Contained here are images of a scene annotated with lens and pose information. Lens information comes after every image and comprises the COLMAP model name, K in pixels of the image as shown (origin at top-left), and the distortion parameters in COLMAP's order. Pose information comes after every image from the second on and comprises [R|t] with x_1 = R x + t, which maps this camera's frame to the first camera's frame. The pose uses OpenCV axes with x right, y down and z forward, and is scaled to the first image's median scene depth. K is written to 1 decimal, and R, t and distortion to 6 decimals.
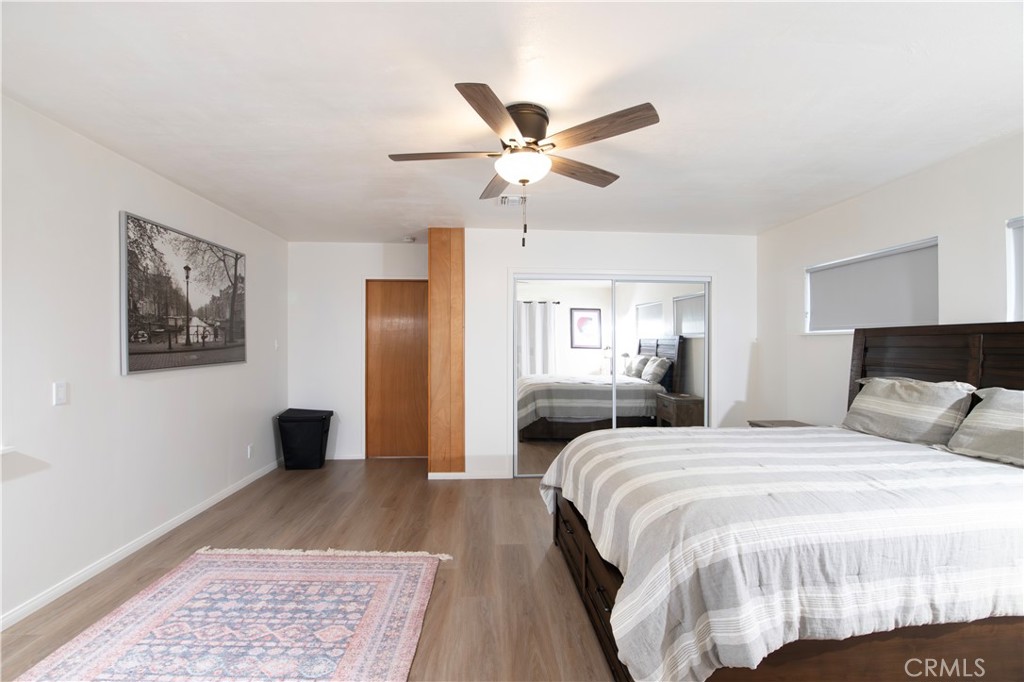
lens RADIAL K [[454.0, 0, 507.6], [0, 454.0, 342.8], [0, 0, 1]] dist [-0.001424, -0.000465]
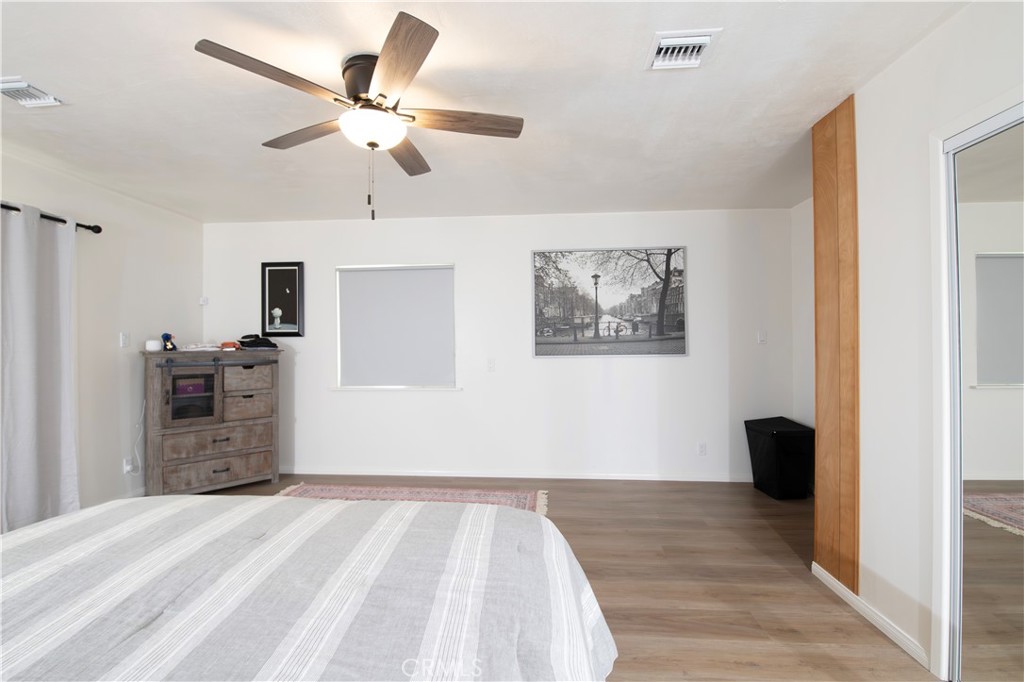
lens RADIAL K [[469.9, 0, 512.0], [0, 469.9, 341.0], [0, 0, 1]] dist [-0.000066, -0.000042]
pose [[-0.135454, -0.003006, -0.990779, 0.603641], [0.005508, 0.999978, -0.003787, 0.016937], [0.990768, -0.005971, -0.135434, 0.940612]]
